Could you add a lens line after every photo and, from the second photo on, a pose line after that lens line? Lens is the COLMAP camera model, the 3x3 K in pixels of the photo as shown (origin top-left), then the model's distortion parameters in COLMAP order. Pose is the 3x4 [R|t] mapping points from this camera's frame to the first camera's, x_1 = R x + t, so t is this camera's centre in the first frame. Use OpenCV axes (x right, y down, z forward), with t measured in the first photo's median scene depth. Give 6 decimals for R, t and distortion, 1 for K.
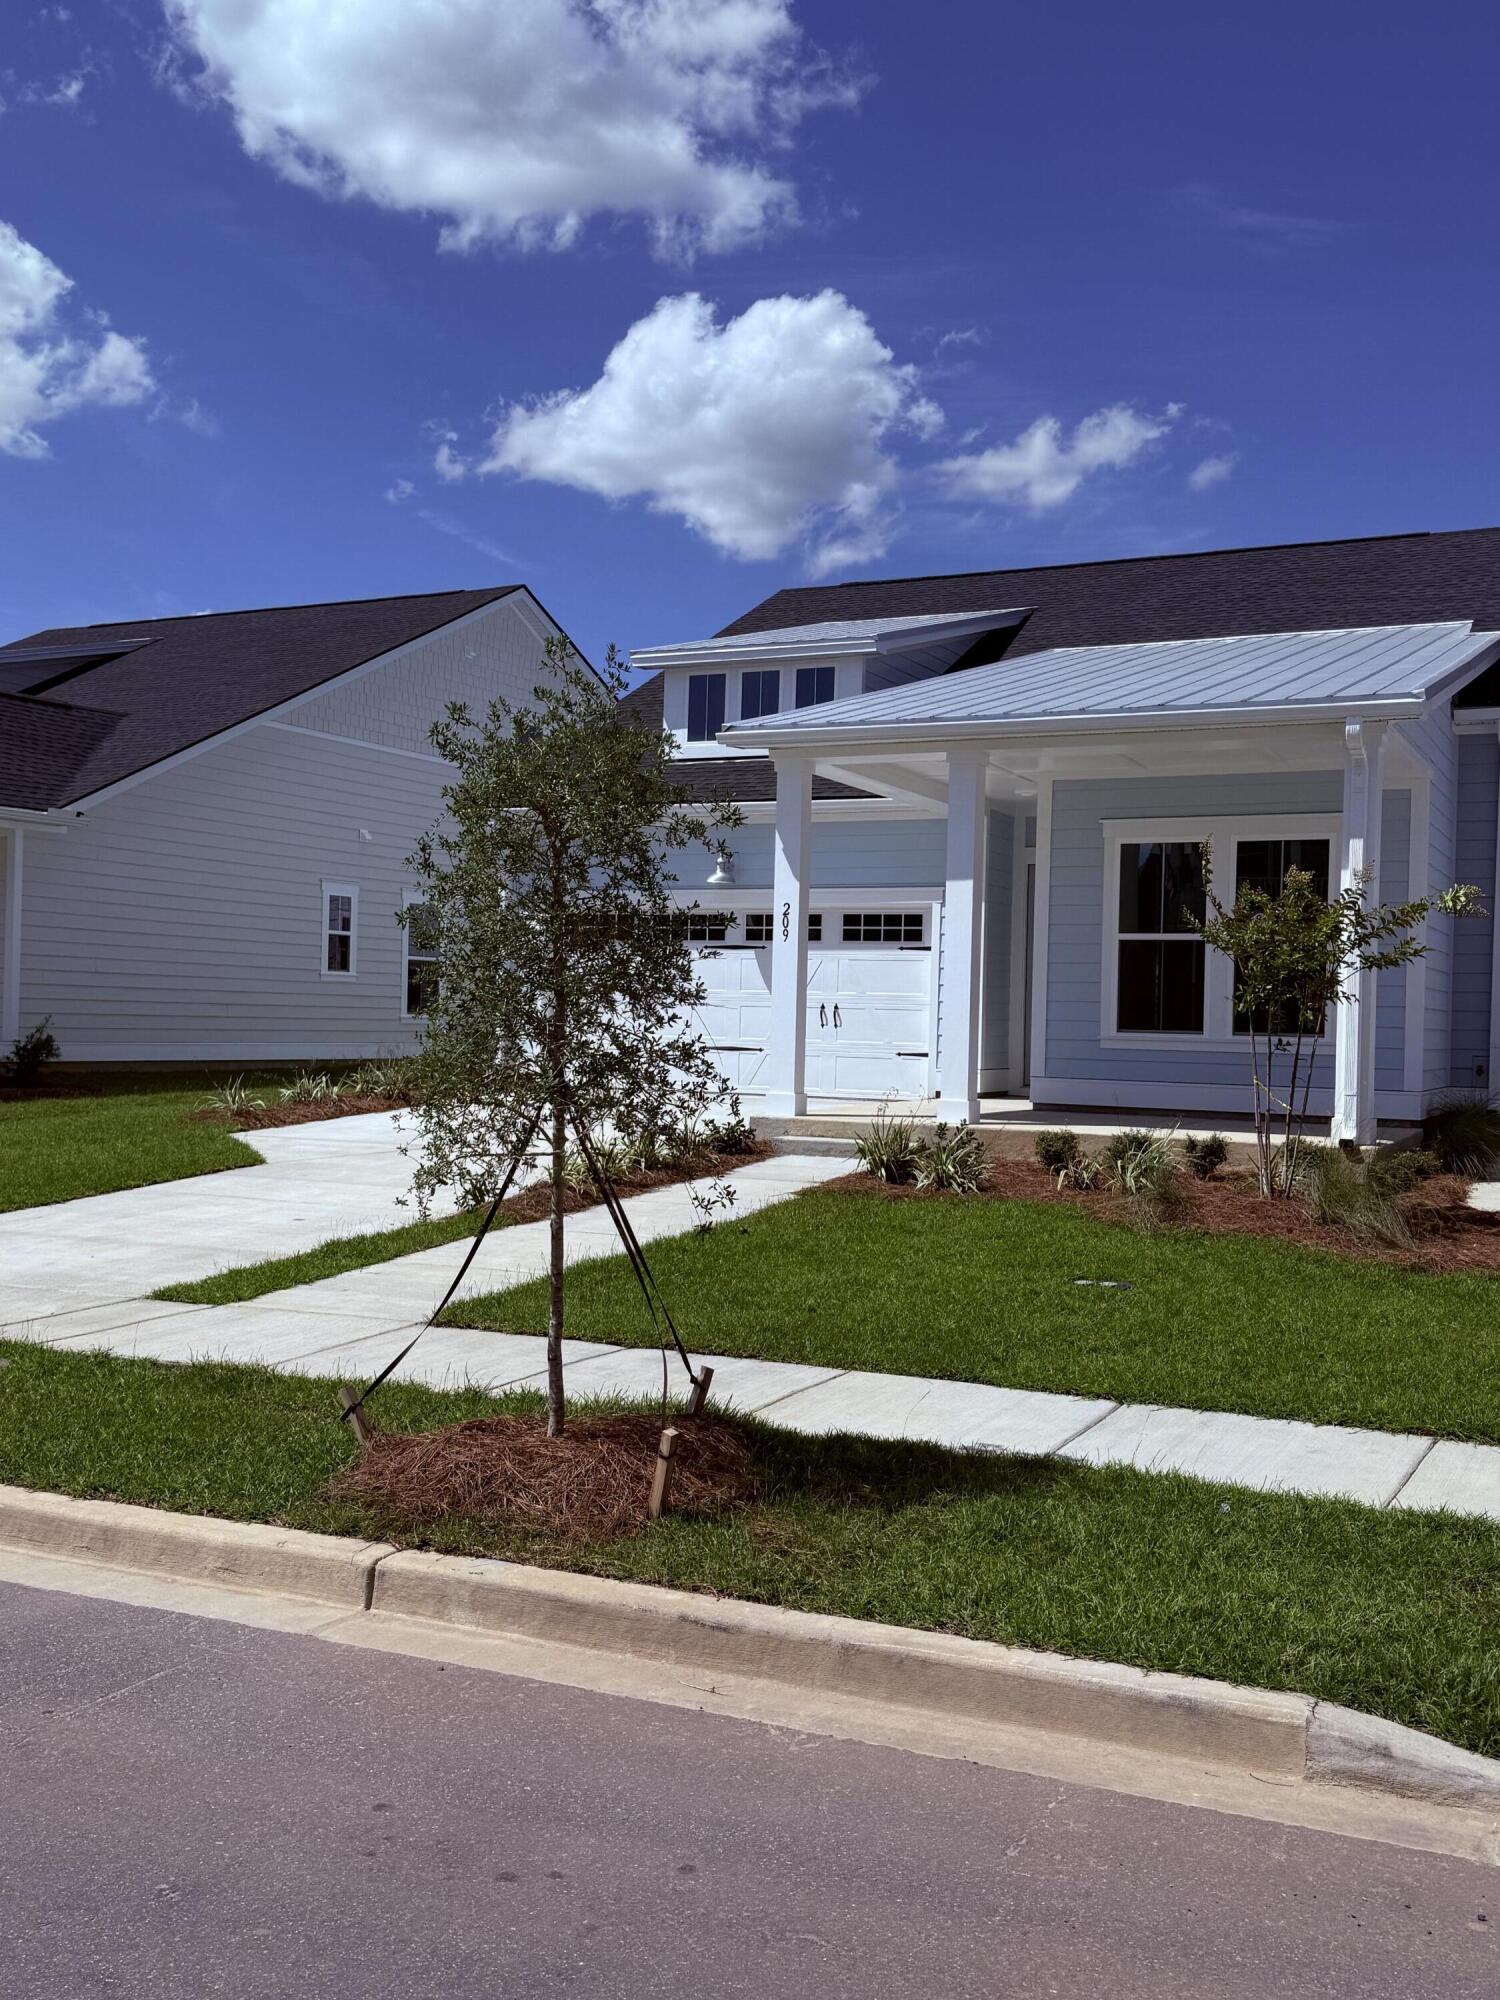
lens RADIAL K [[2009.3, 0, 749.2], [0, 2009.3, 1001.1], [0, 0, 1]] dist [-0.009807, 0.000000]
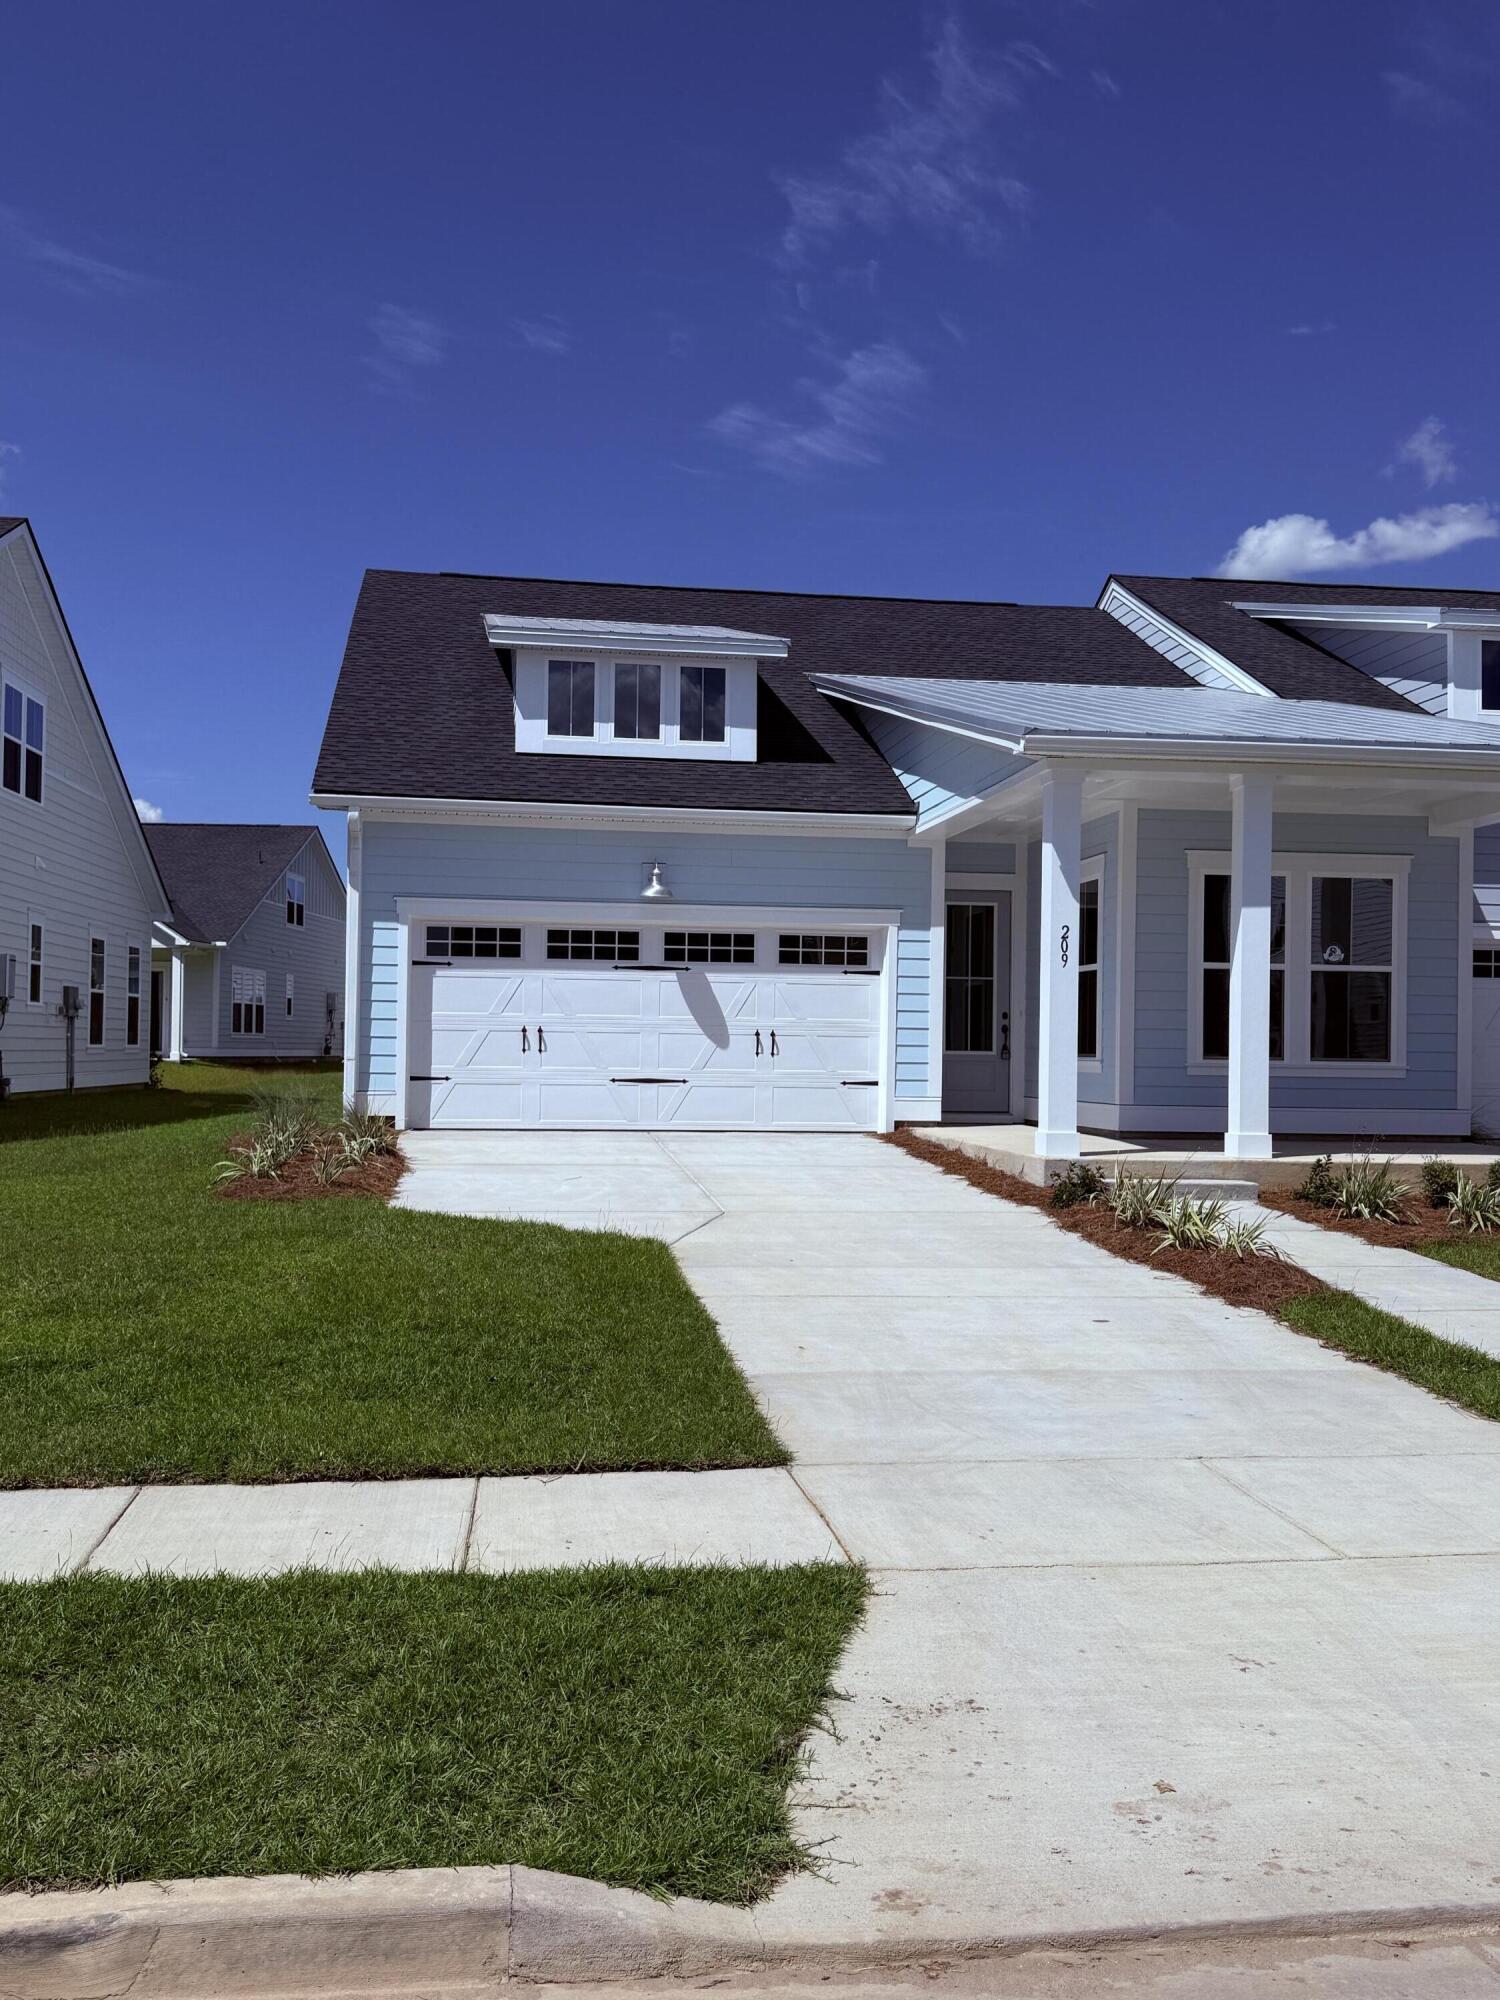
lens RADIAL K [[1854.4, 0, 746.0], [0, 1854.4, 1006.9], [0, 0, 1]] dist [0.021226, 0.000000]
pose [[0.817753, -0.000443, 0.575569, -0.469345], [0.001377, 0.999998, -0.001187, -0.008808], [-0.575567, 0.001764, 0.817753, 0.308379]]
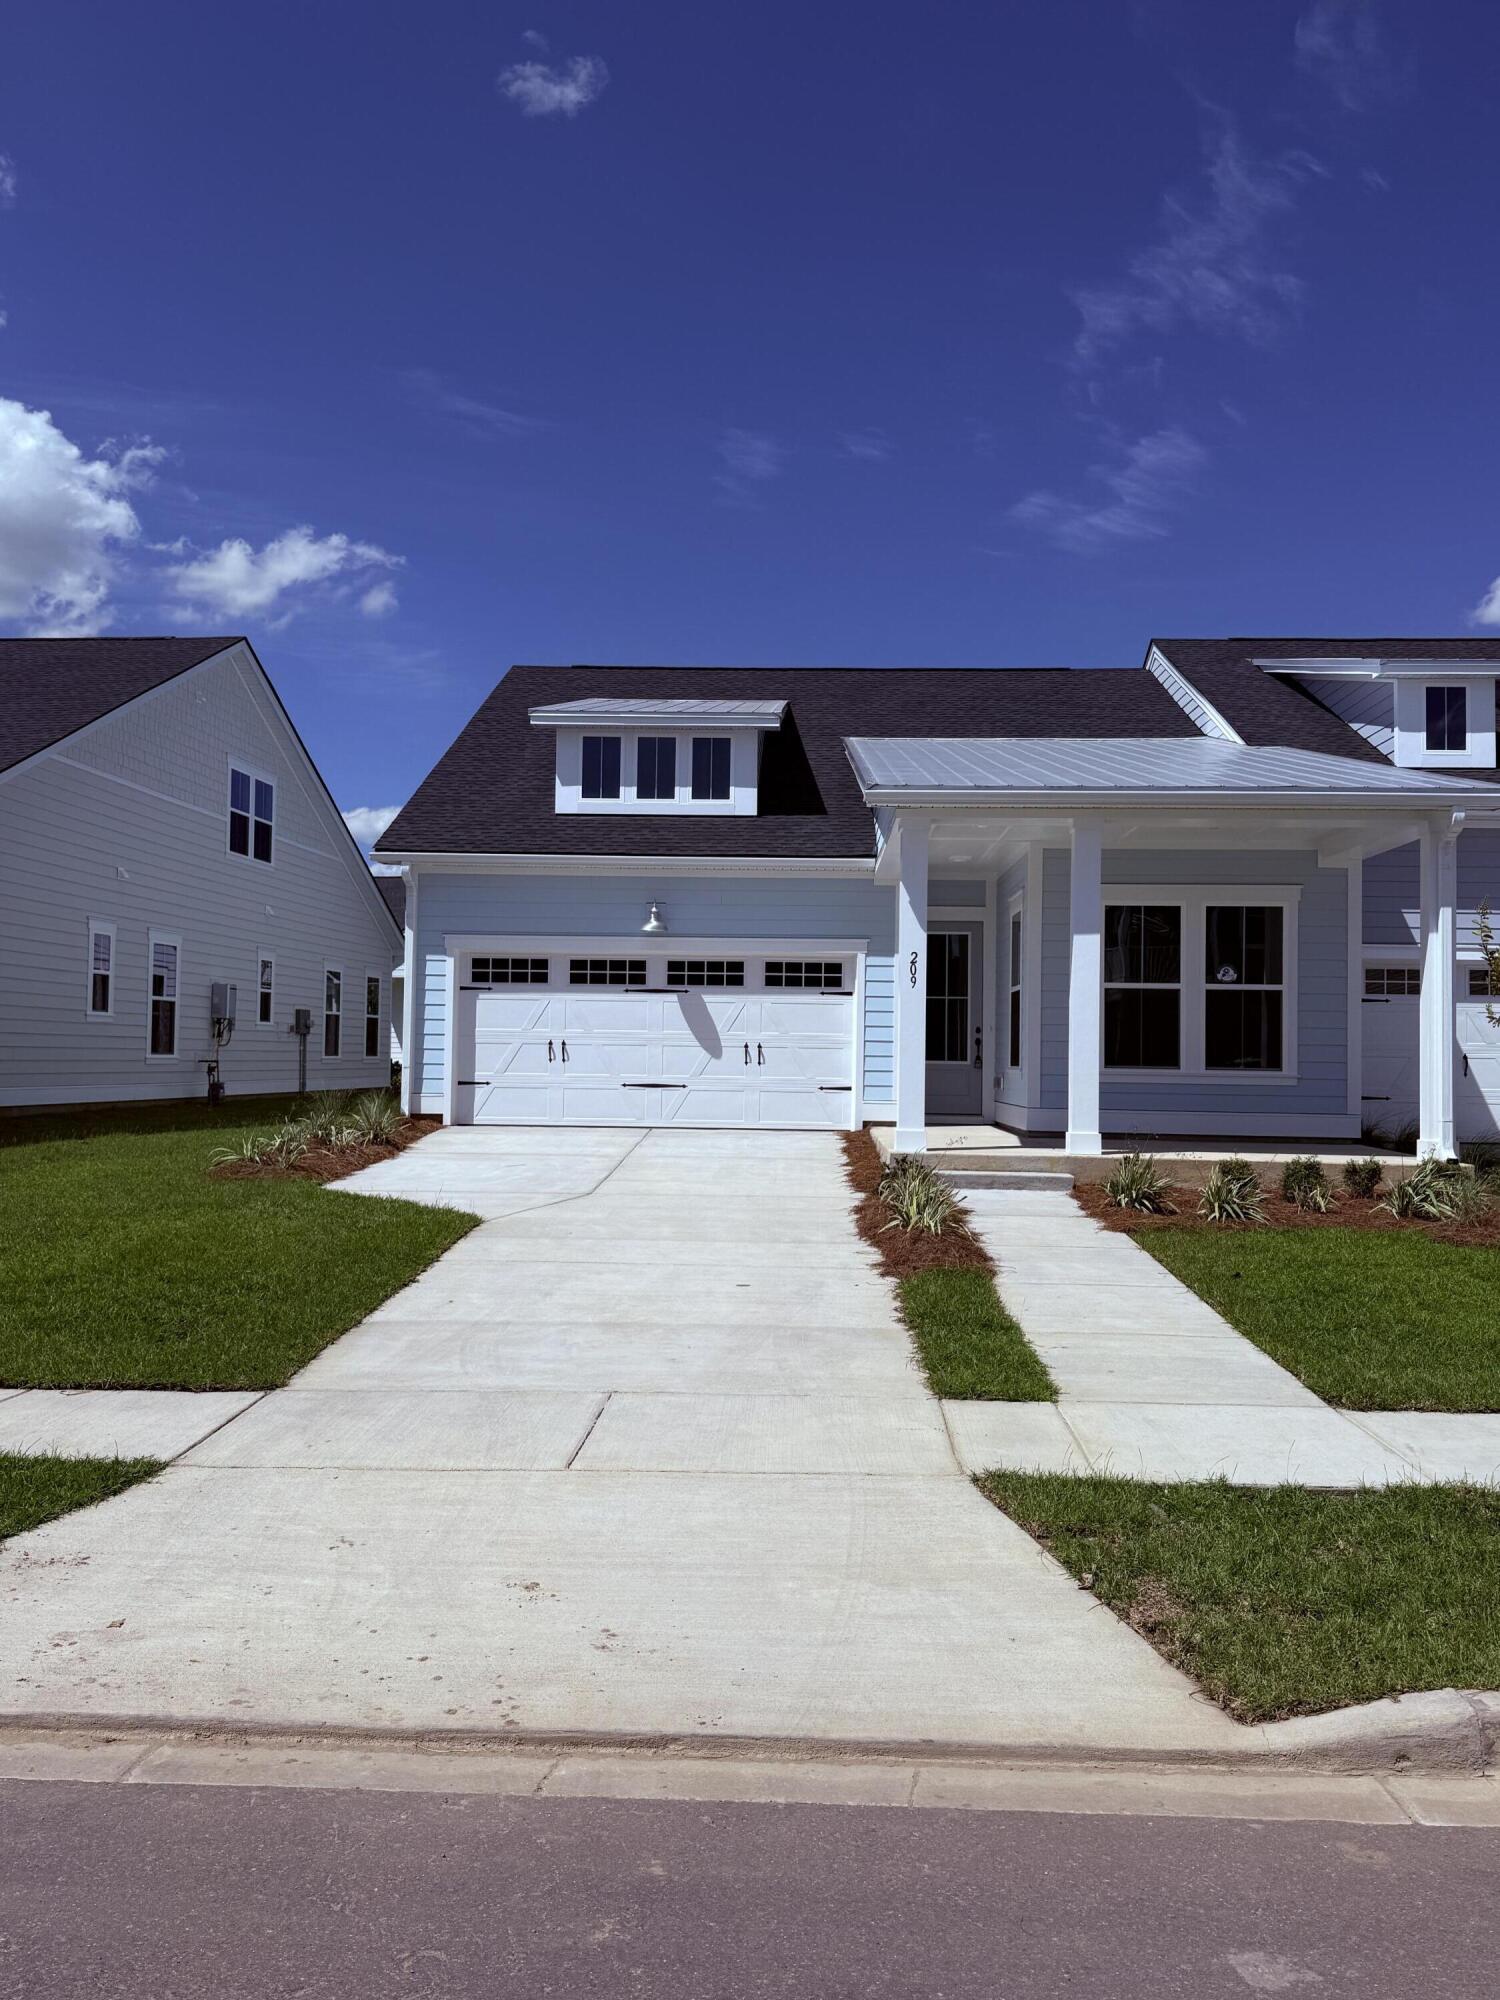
lens RADIAL K [[1621.5, 0, 755.9], [0, 1621.5, 966.3], [0, 0, 1]] dist [0.046828, -0.012859]
pose [[0.908551, 0.010858, 0.417633, -0.333993], [0.005145, 0.999296, -0.037174, -0.007913], [-0.417742, 0.035923, 0.907855, 0.198556]]
